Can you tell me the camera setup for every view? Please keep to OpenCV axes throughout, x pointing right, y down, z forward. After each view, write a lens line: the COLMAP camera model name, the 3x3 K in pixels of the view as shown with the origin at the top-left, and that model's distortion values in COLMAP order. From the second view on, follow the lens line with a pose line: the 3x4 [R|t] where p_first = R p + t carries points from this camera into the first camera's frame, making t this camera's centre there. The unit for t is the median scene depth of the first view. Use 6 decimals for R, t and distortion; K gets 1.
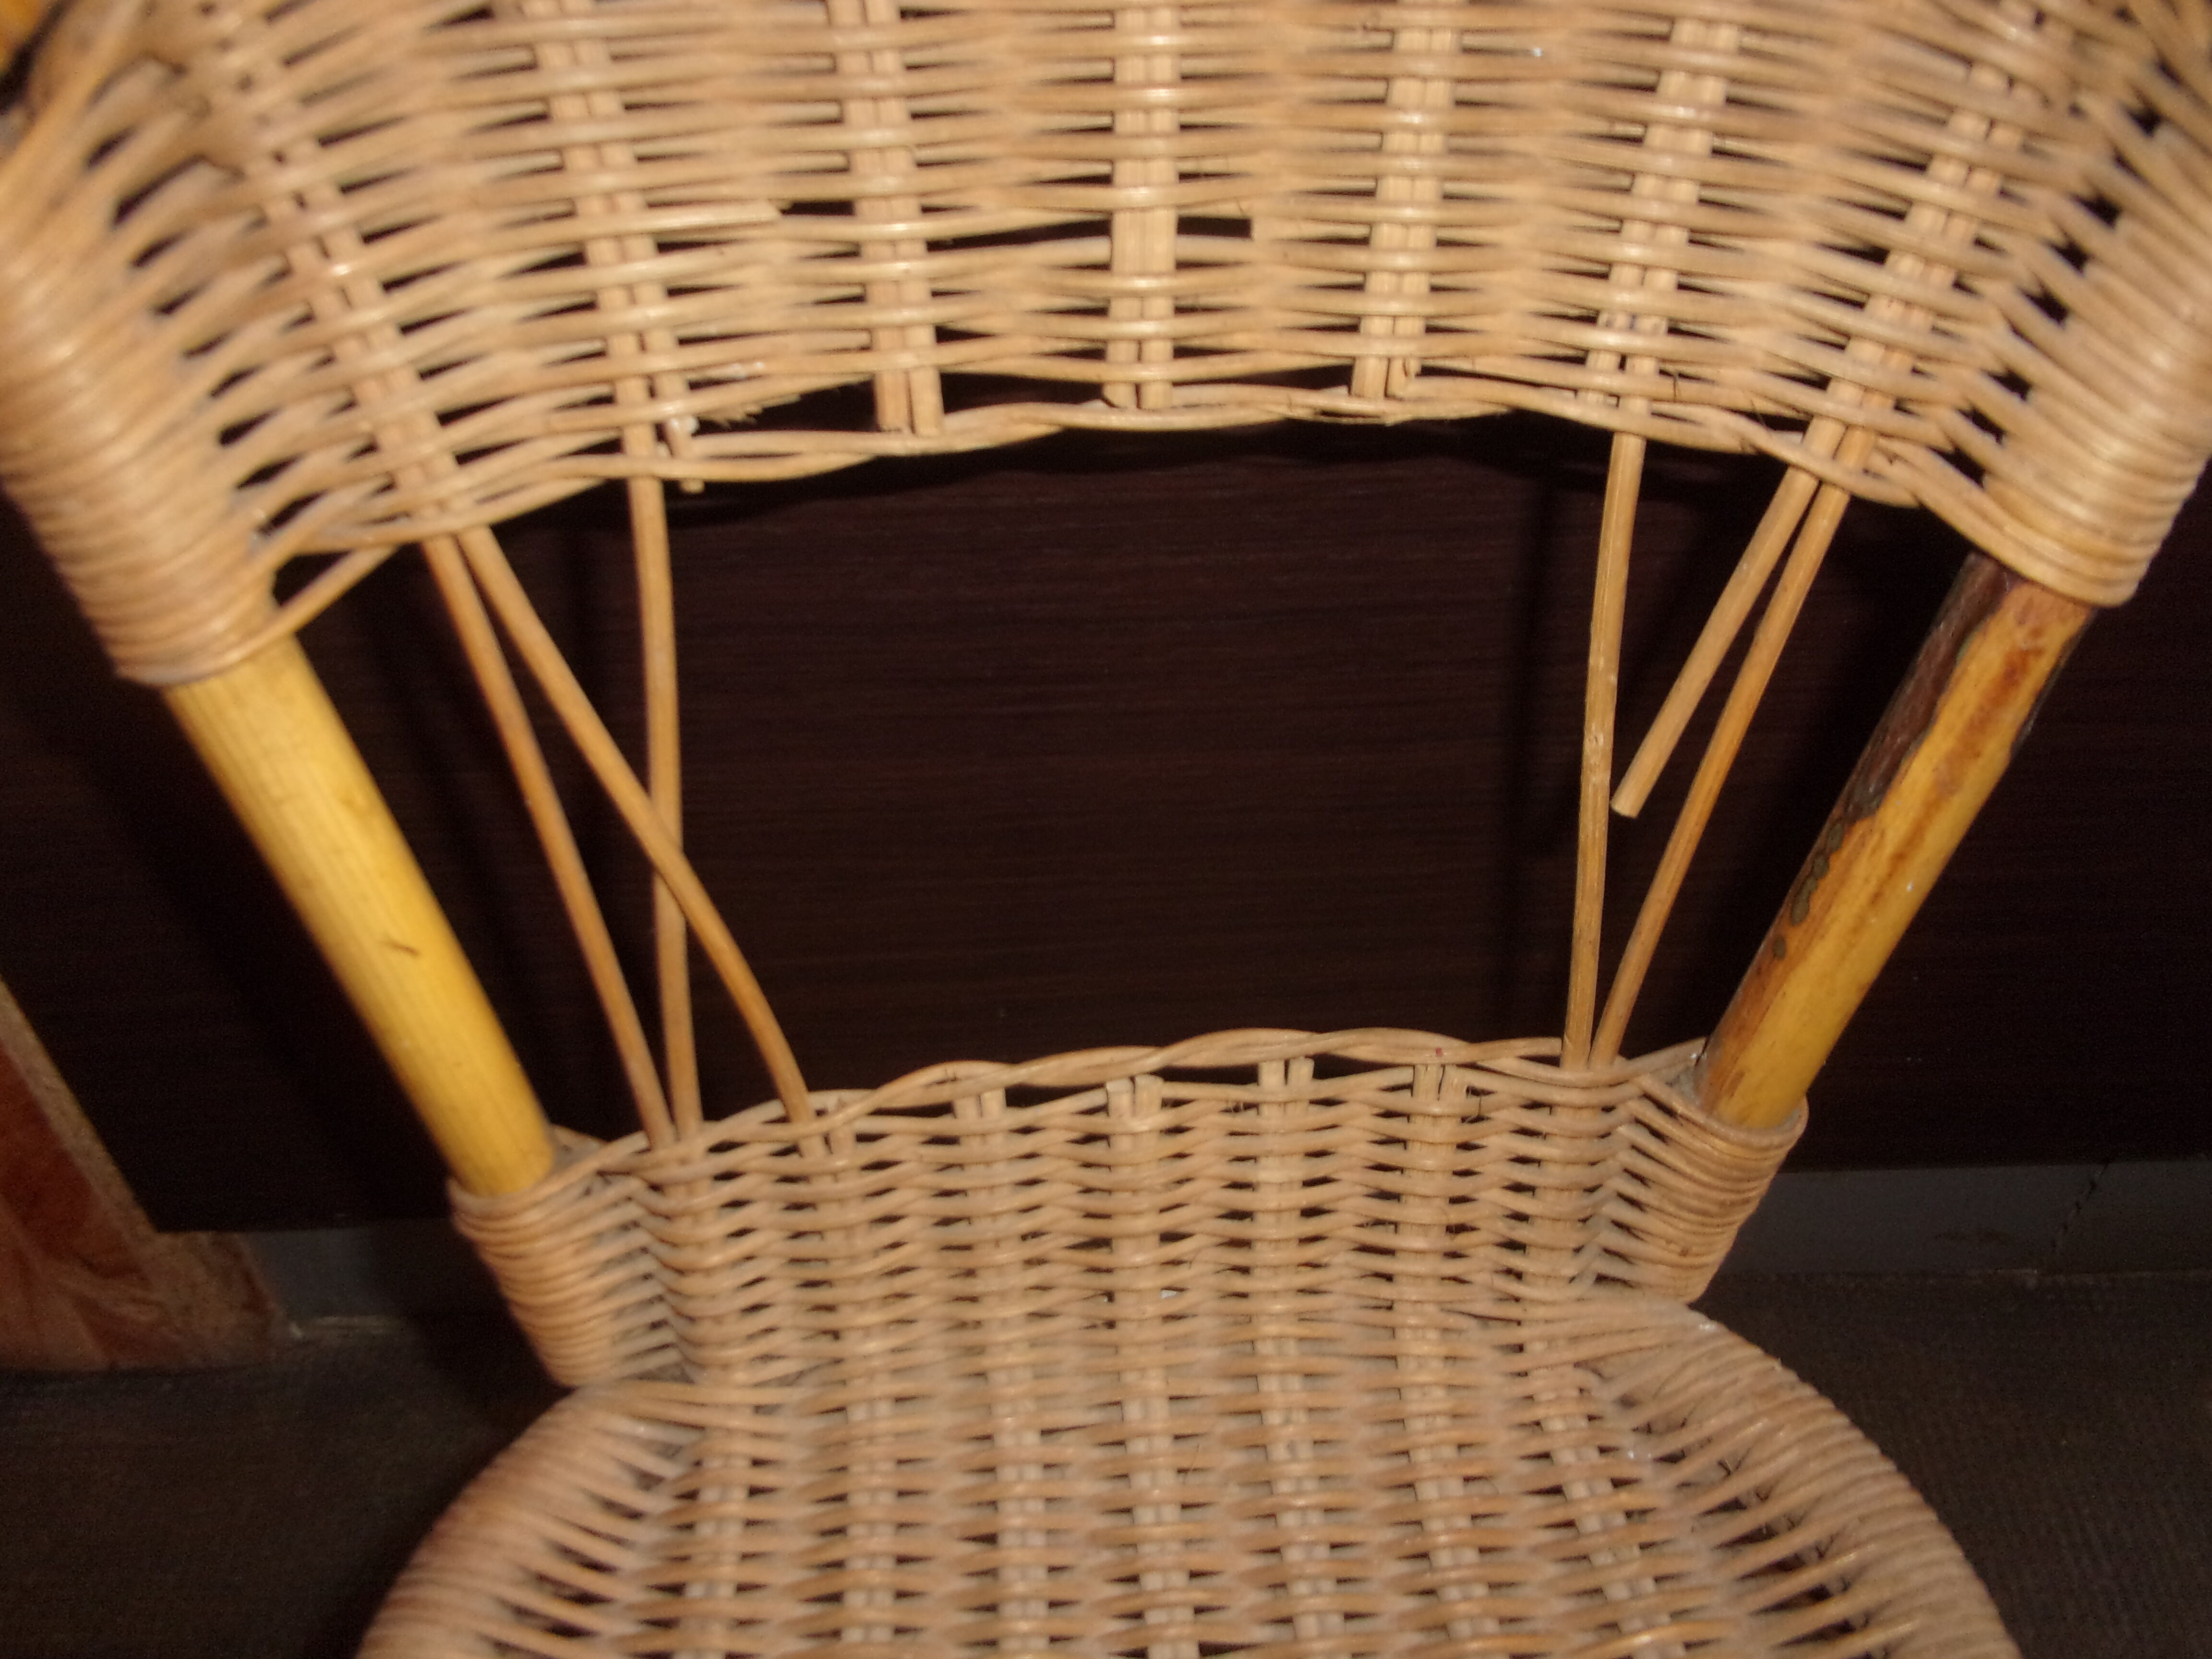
lens RADIAL K [[1902.6, 0, 1100.2], [0, 1902.6, 837.7], [0, 0, 1]] dist [0.003105, -0.008505]
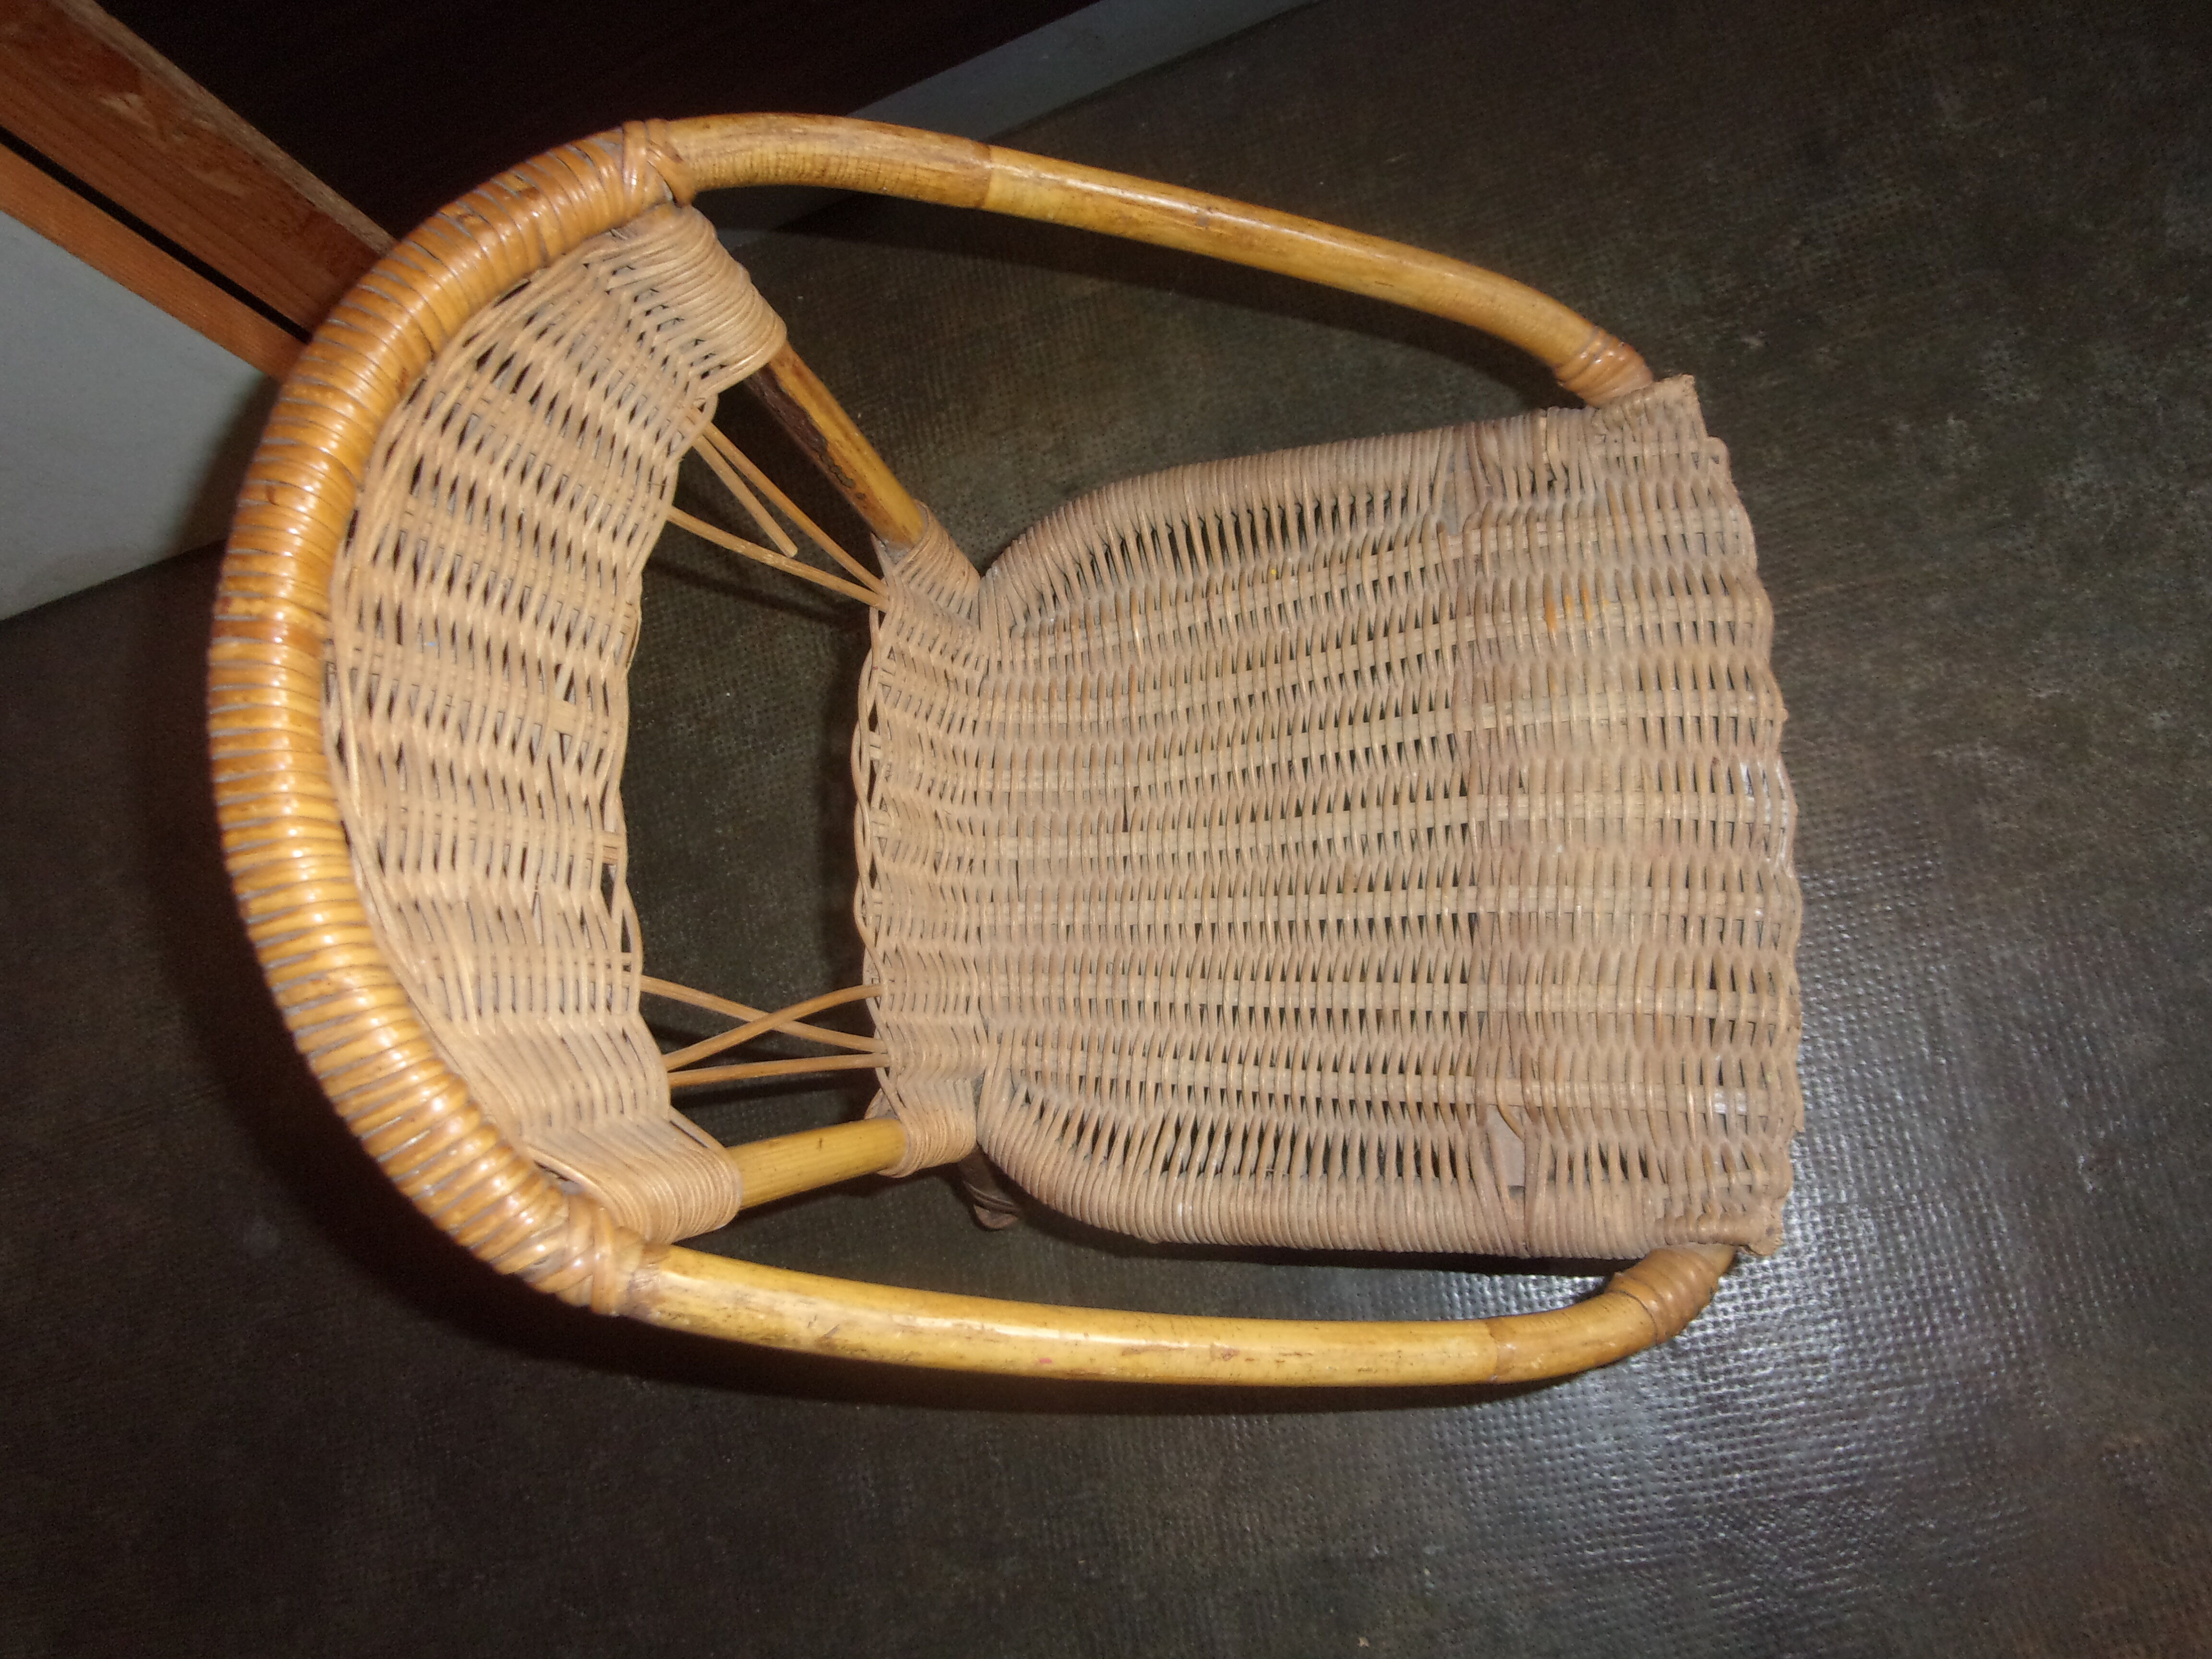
lens RADIAL K [[1902.6, 0, 1100.2], [0, 1902.6, 837.7], [0, 0, 1]] dist [0.003105, -0.008505]
pose [[0.093363, -0.981964, 0.164406, -0.291682], [0.867315, 0.161303, 0.470899, -0.575453], [-0.488926, 0.098627, 0.866732, -0.794584]]
